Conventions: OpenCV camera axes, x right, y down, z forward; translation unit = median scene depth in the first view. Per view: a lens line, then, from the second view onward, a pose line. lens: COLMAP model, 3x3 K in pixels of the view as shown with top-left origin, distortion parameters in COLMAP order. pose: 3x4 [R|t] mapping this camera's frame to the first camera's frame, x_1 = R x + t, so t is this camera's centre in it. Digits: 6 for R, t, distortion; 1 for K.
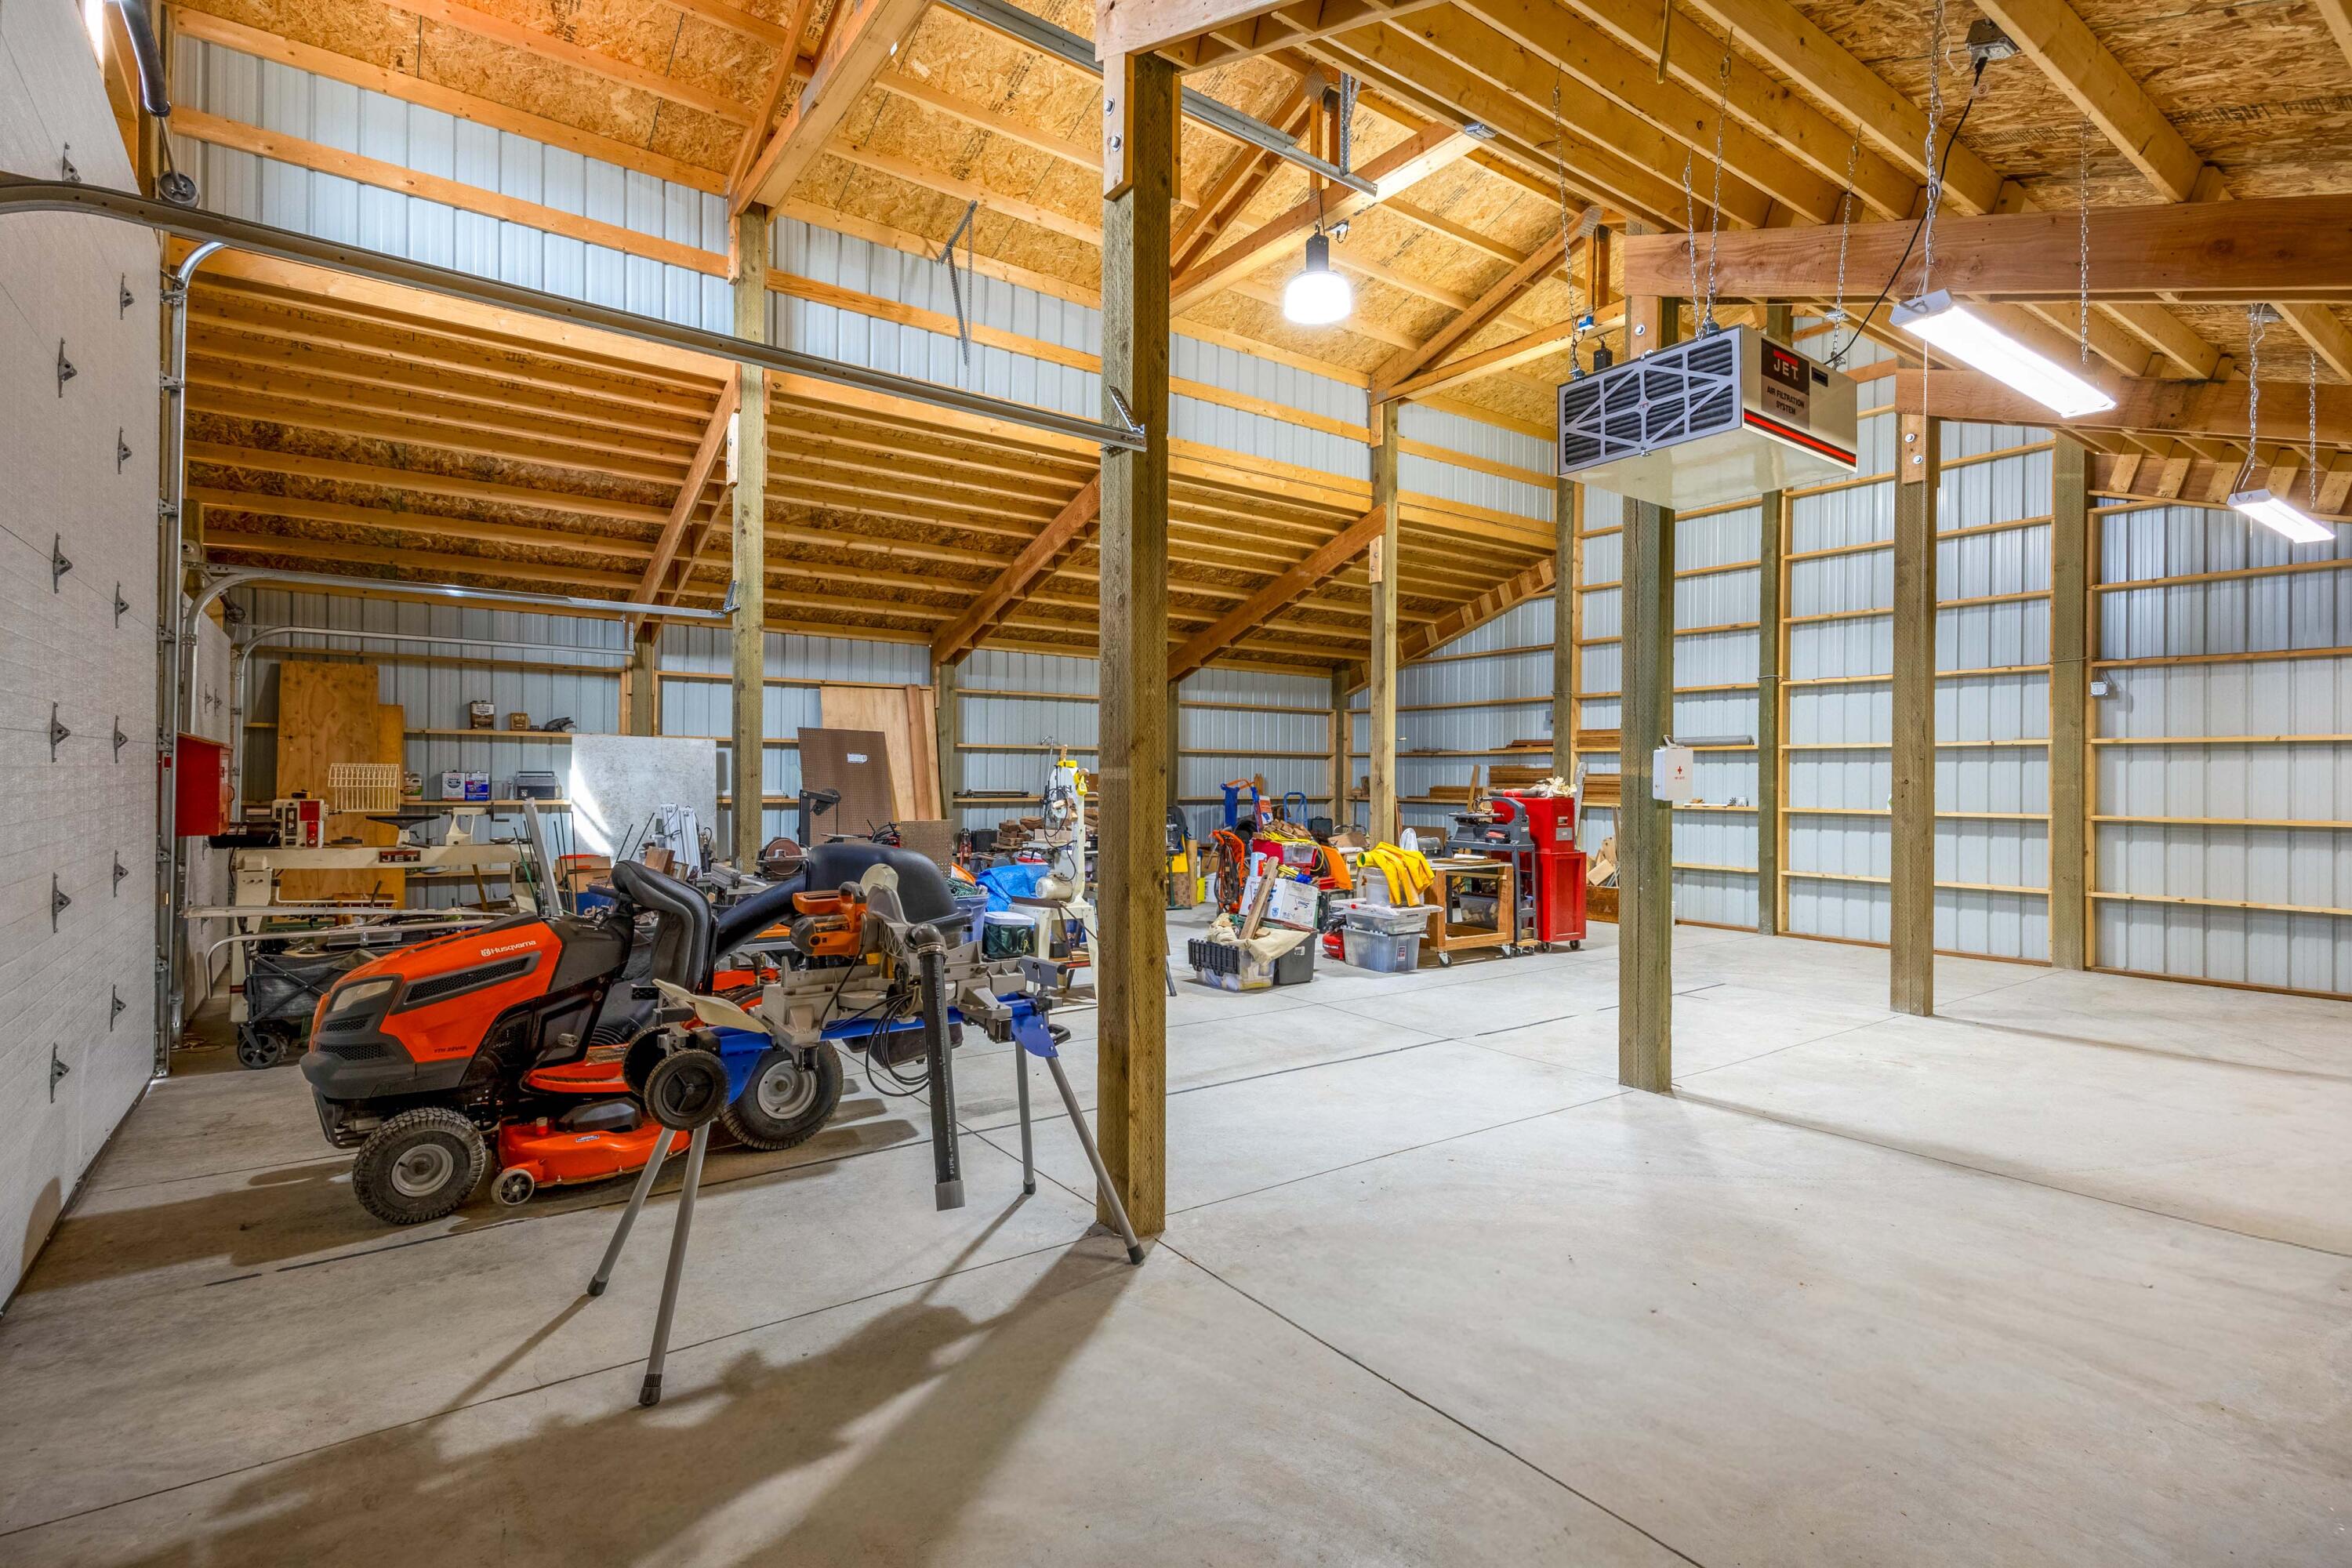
lens RADIAL K [[1130.1, 0, 1174.2], [0, 1130.1, 780.1], [0, 0, 1]] dist [0.000079, -0.000022]
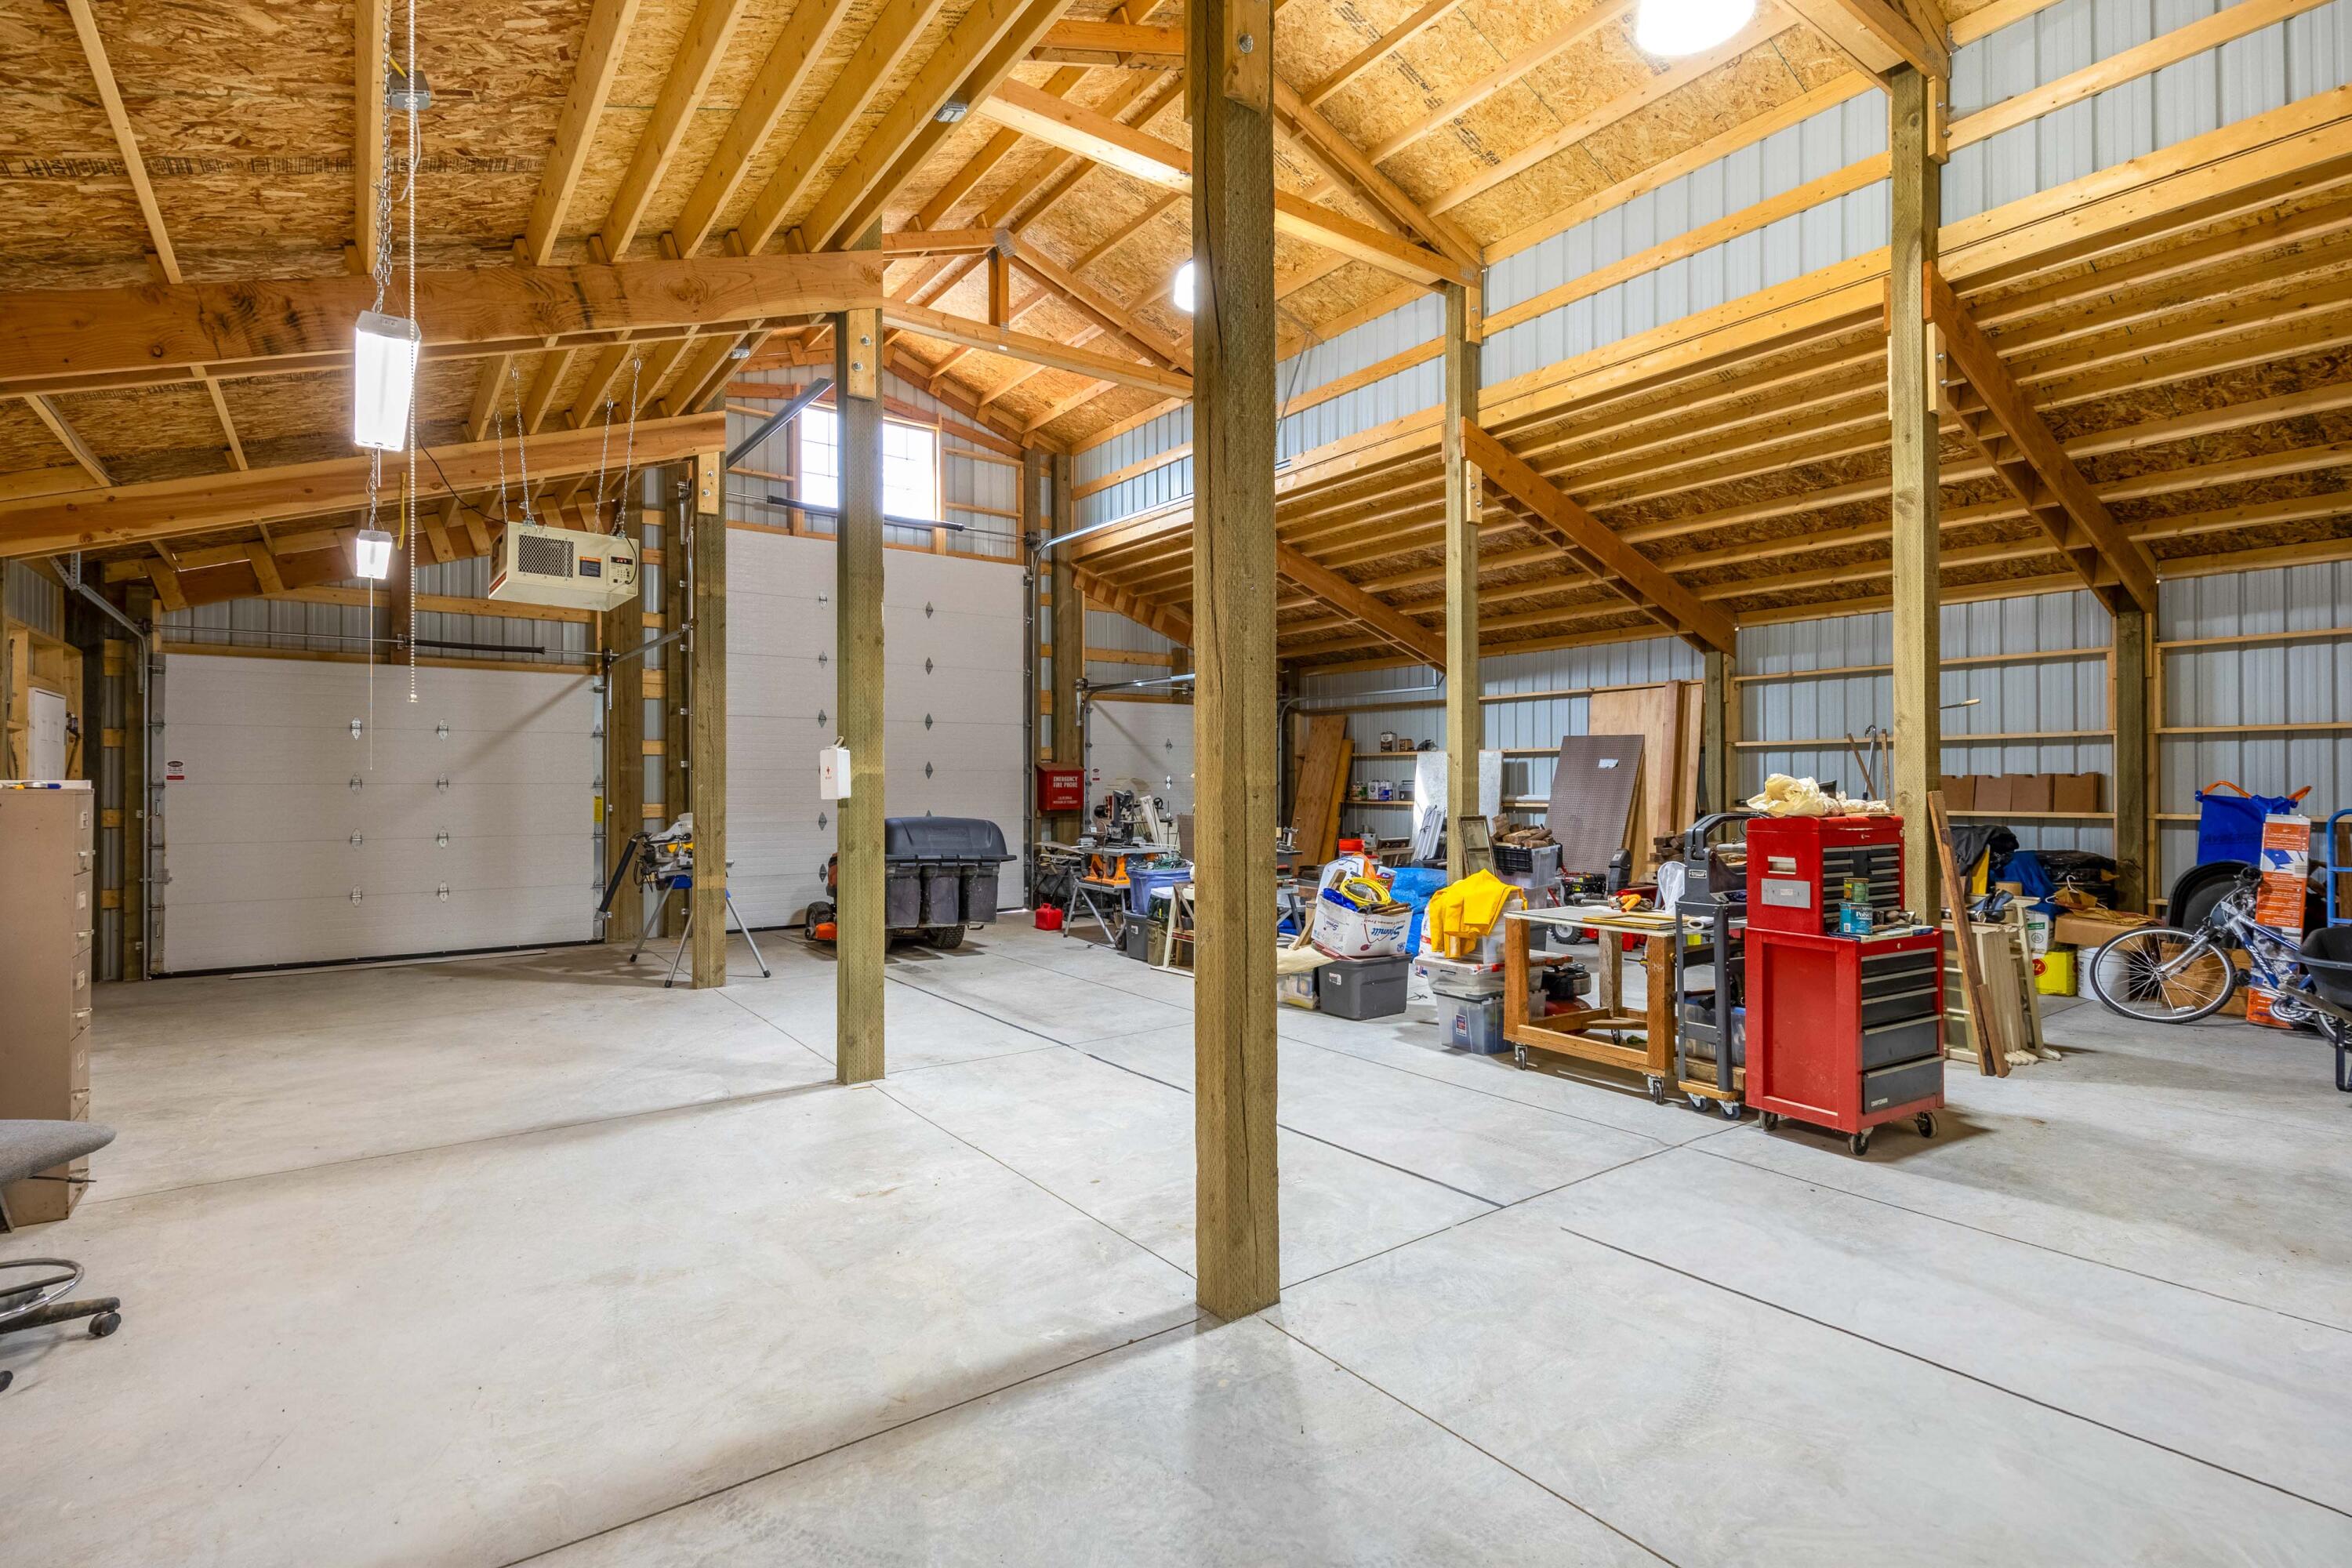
lens RADIAL K [[1130.1, 0, 1174.9], [0, 1130.1, 783.4], [0, 0, 1]] dist [0.000079, -0.000022]
pose [[-0.010217, -0.007072, -0.999923, 0.705953], [0.001282, 0.999974, -0.007085, 0.004172], [0.999947, -0.001354, -0.010208, 0.633263]]
